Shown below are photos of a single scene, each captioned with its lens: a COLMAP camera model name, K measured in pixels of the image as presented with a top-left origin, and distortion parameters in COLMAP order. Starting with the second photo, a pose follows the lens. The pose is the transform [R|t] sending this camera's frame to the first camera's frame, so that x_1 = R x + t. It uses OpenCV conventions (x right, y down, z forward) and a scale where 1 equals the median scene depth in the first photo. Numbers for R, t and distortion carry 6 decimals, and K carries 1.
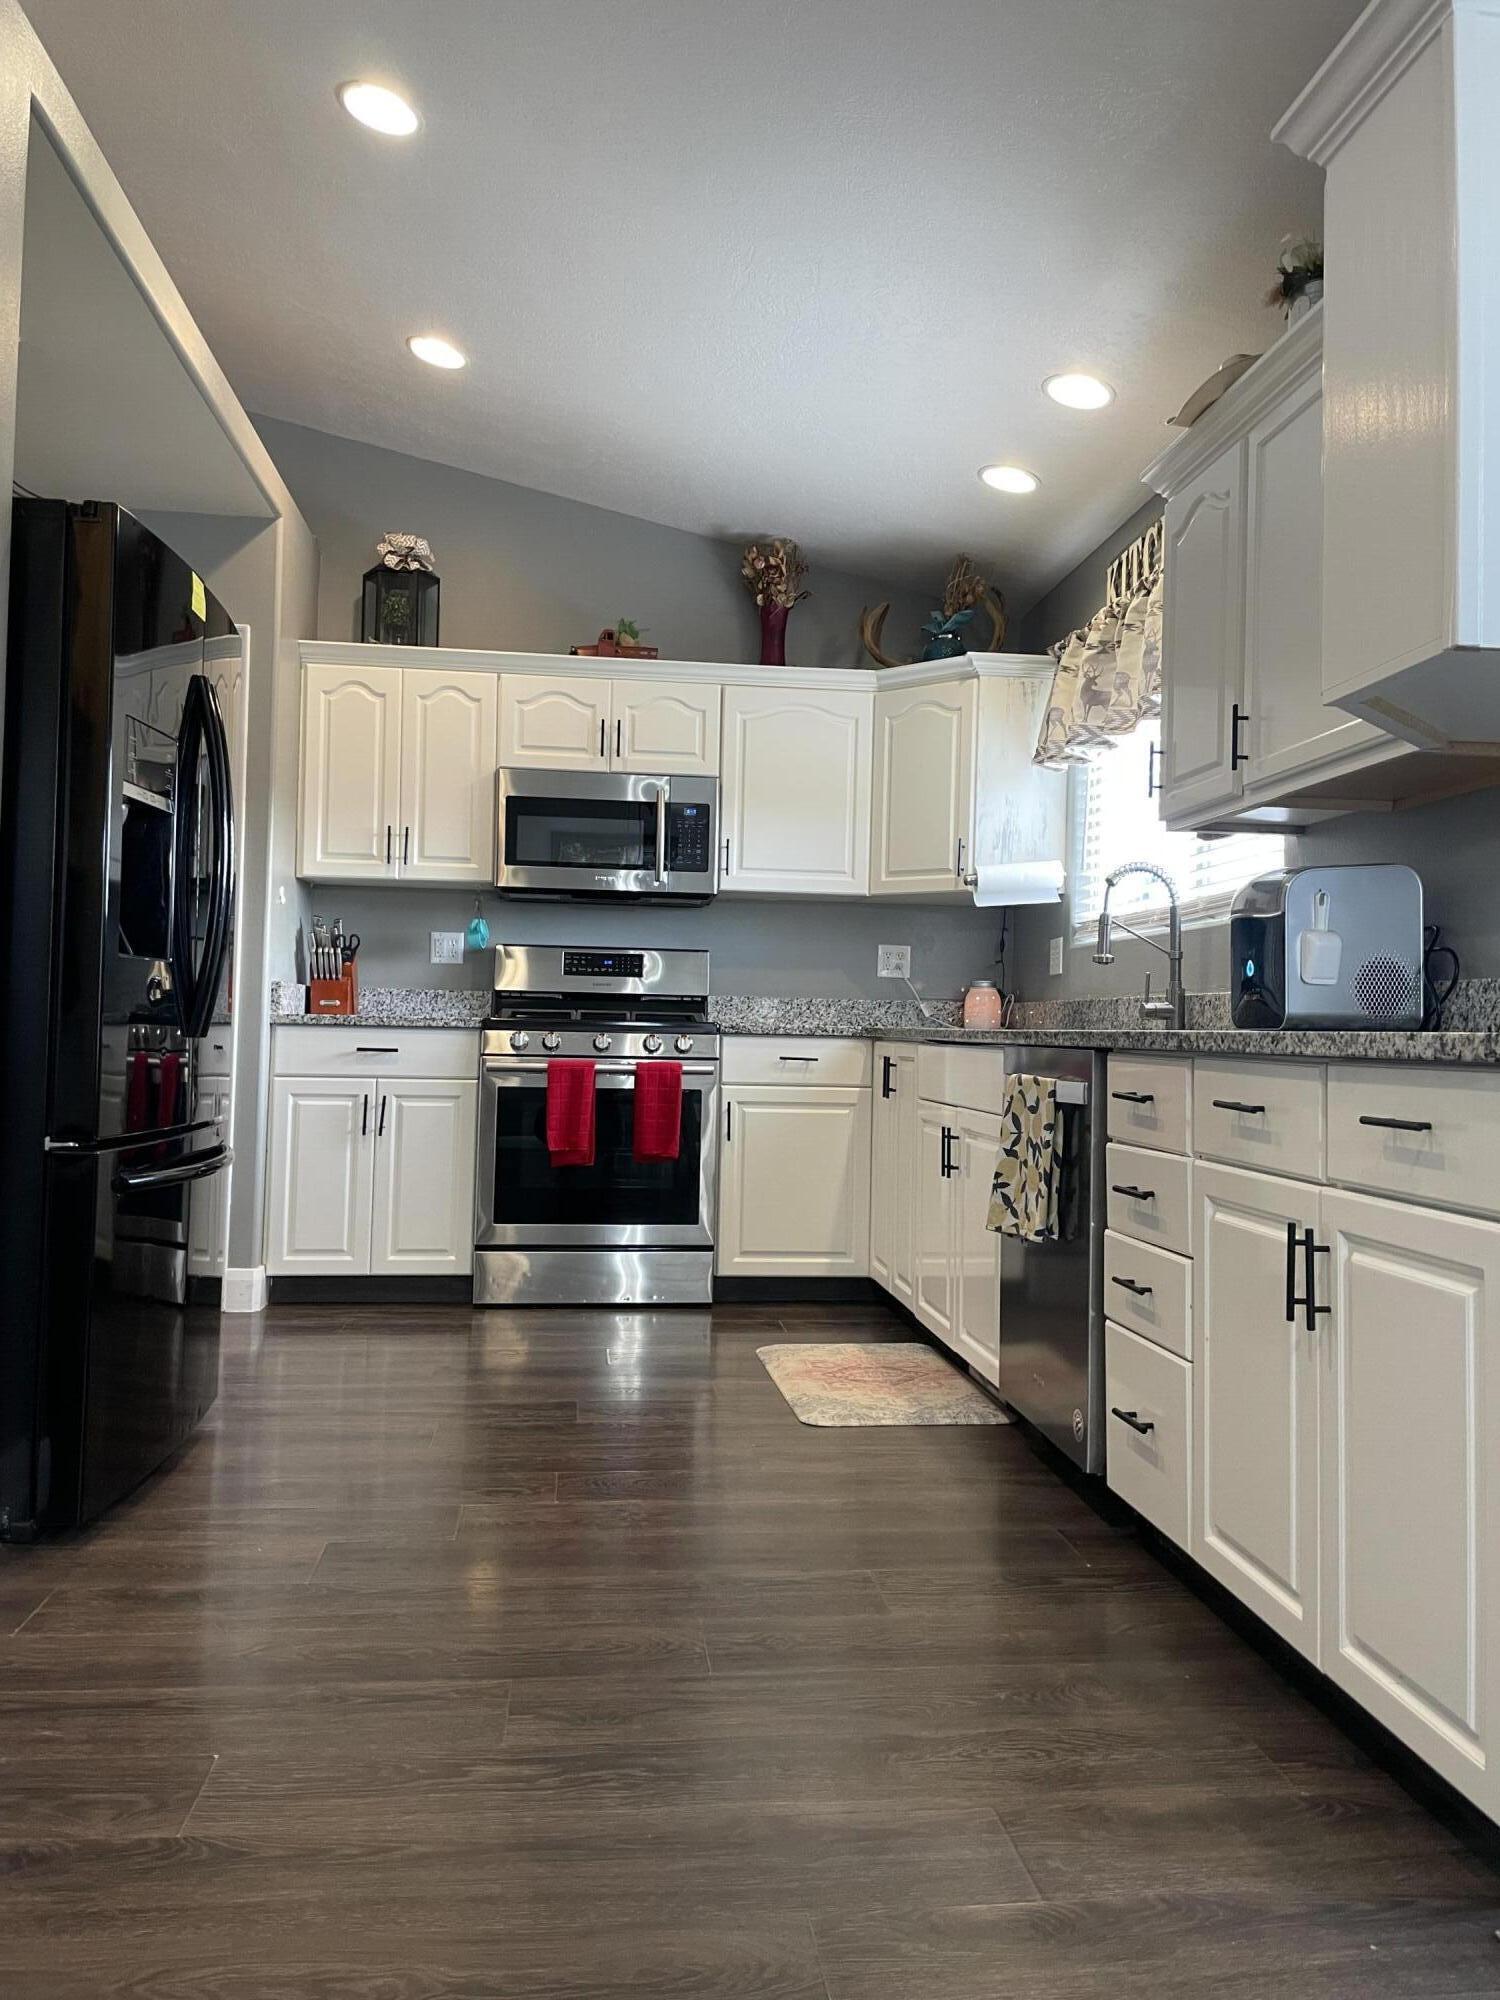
lens RADIAL K [[1534.4, 0, 751.2], [0, 1534.4, 998.6], [0, 0, 1]] dist [0.071446, -0.000794]
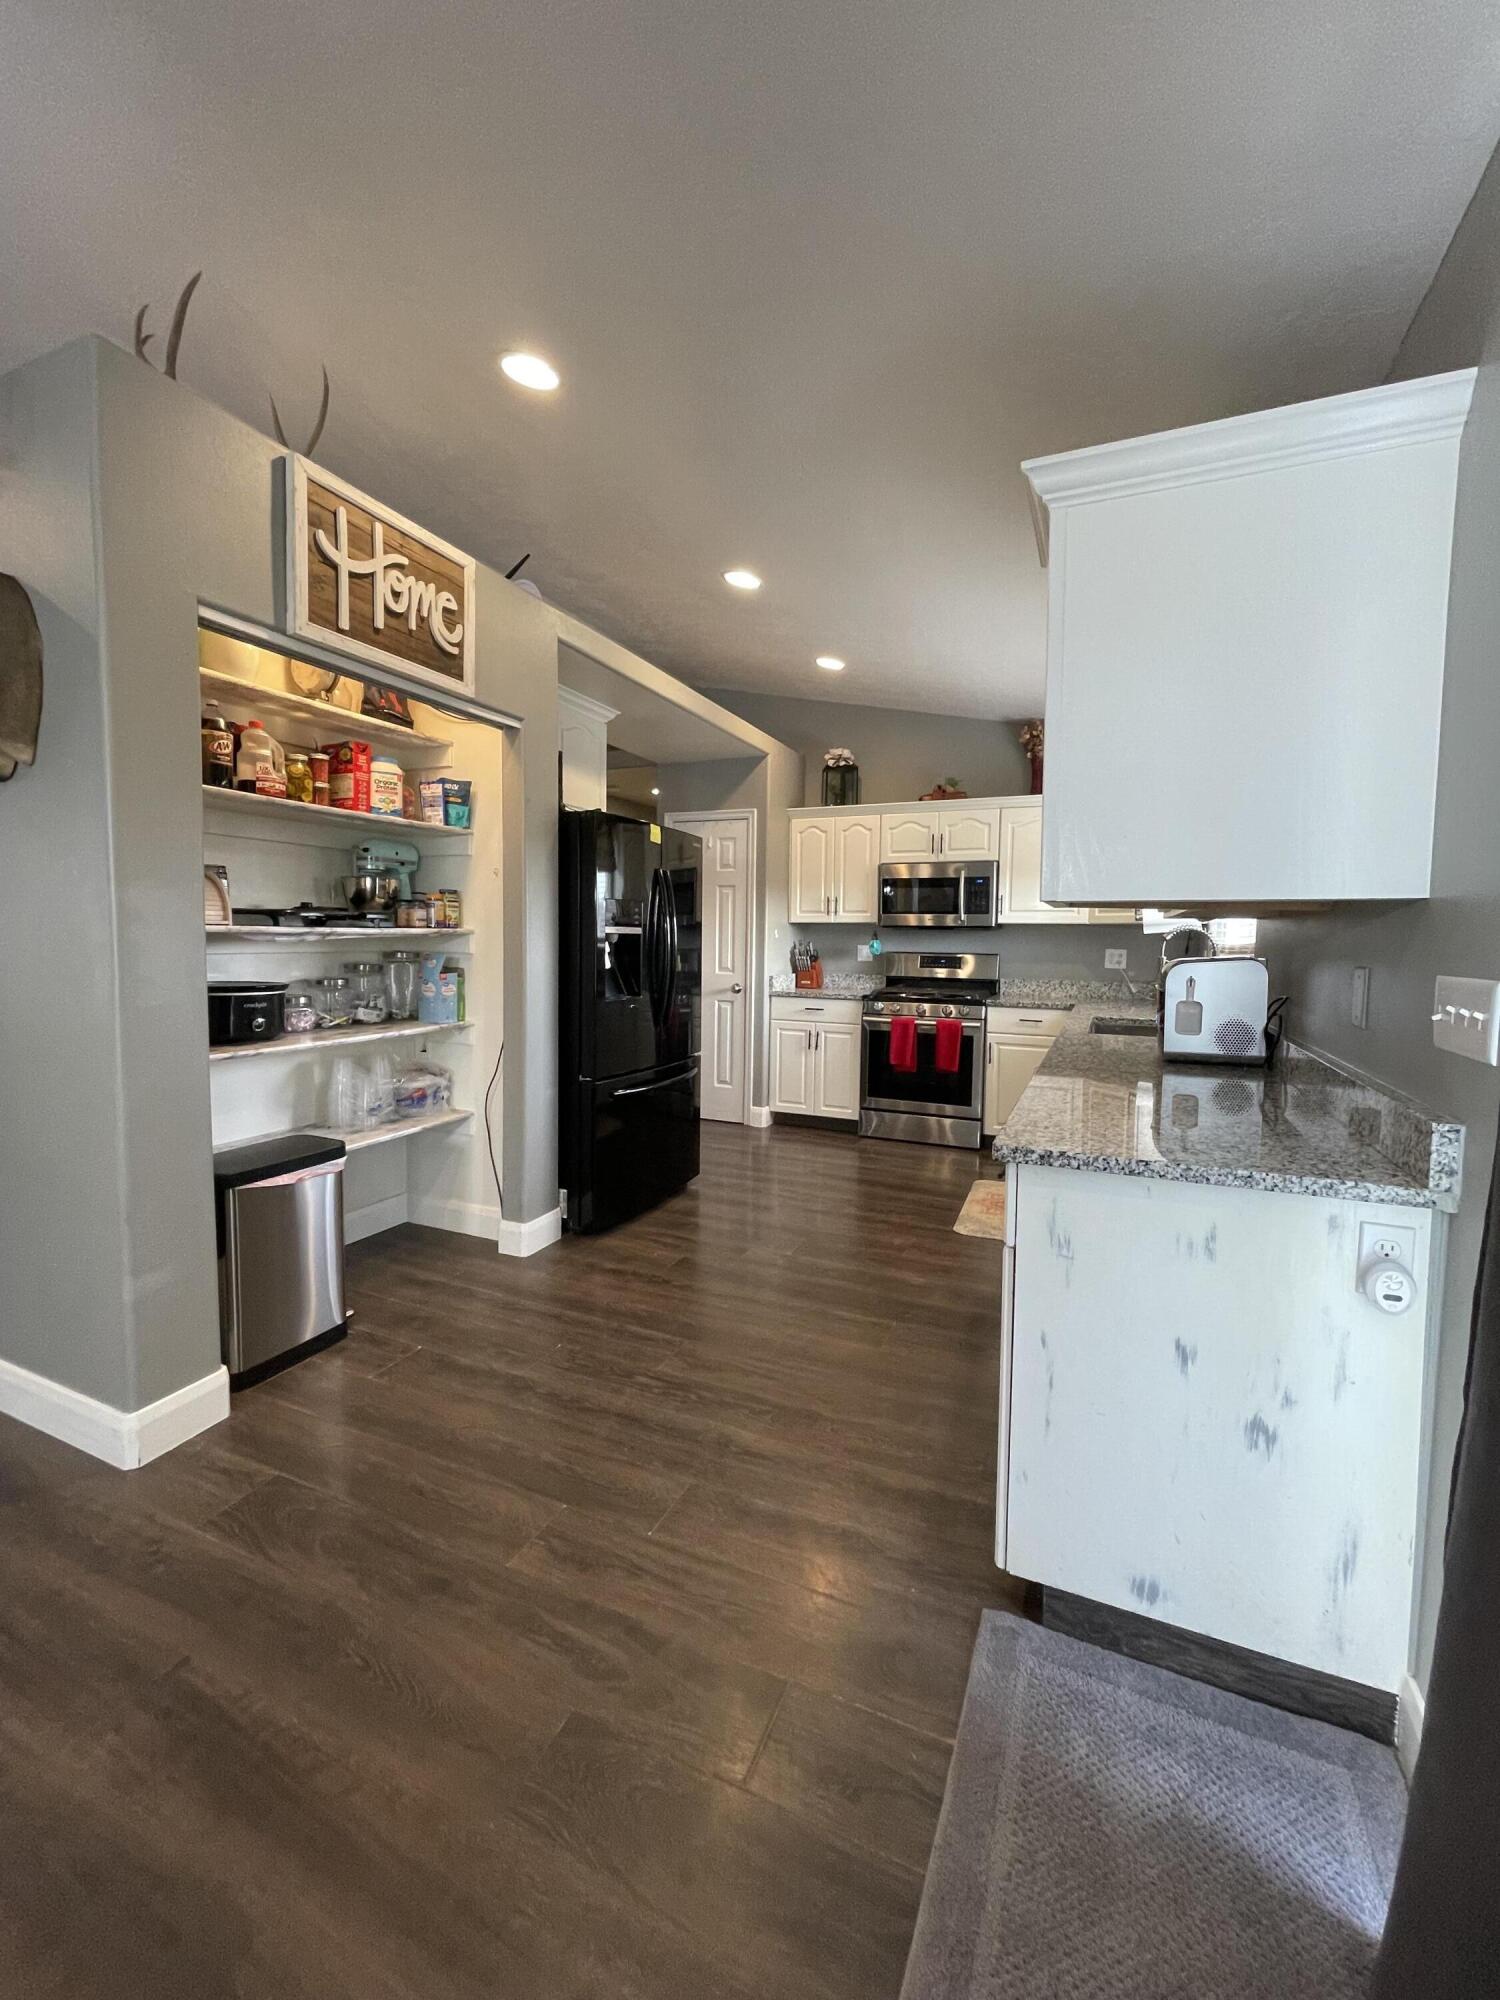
lens RADIAL K [[806.1, 0, 751.6], [0, 806.1, 995.3], [0, 0, 1]] dist [0.002518, 0.000137]
pose [[0.862196, 0.023590, -0.506025, 0.217553], [0.018642, 0.996761, 0.078231, -0.067138], [0.506231, -0.076883, 0.858964, 0.027325]]
